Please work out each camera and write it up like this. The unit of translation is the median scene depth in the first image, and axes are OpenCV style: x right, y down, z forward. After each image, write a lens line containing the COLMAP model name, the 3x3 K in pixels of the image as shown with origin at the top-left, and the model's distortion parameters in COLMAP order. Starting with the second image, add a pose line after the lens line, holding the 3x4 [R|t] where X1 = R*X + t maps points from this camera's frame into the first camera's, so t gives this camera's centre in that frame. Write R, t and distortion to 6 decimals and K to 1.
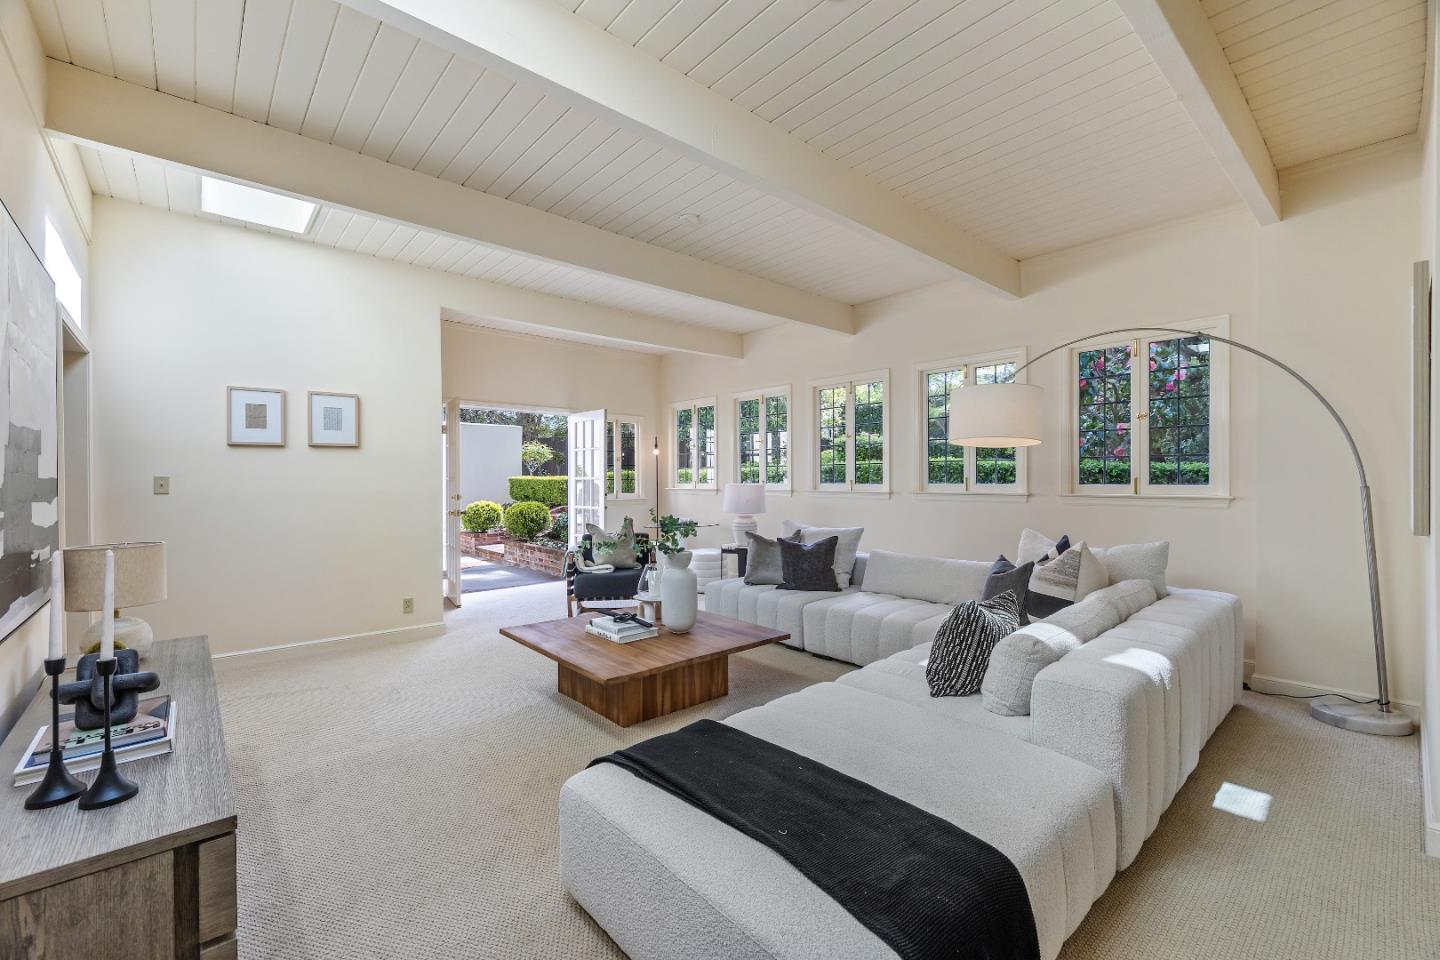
lens RADIAL K [[604.7, 0, 720.0], [0, 604.7, 480.0], [0, 0, 1]] dist [-0.002336, -0.000069]
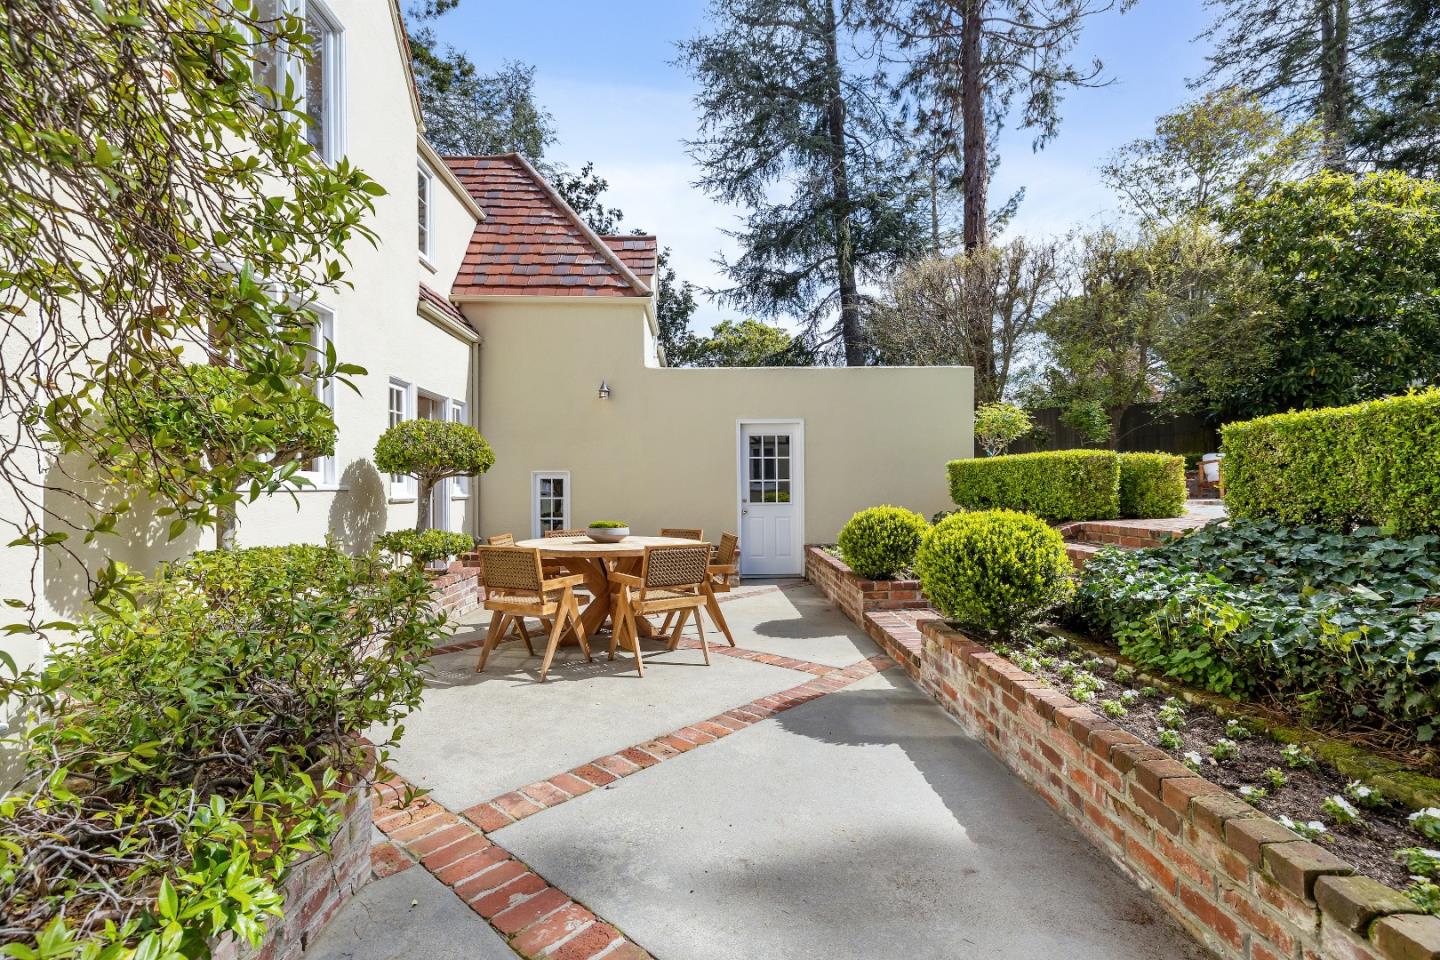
lens RADIAL K [[604.7, 0, 720.0], [0, 604.7, 480.0], [0, 0, 1]] dist [-0.002336, -0.000069]
pose [[0.754821, -0.006336, -0.655900, -0.191569], [0.003334, 0.999977, -0.005824, 0.017577], [0.655923, 0.002210, 0.754825, 0.588033]]
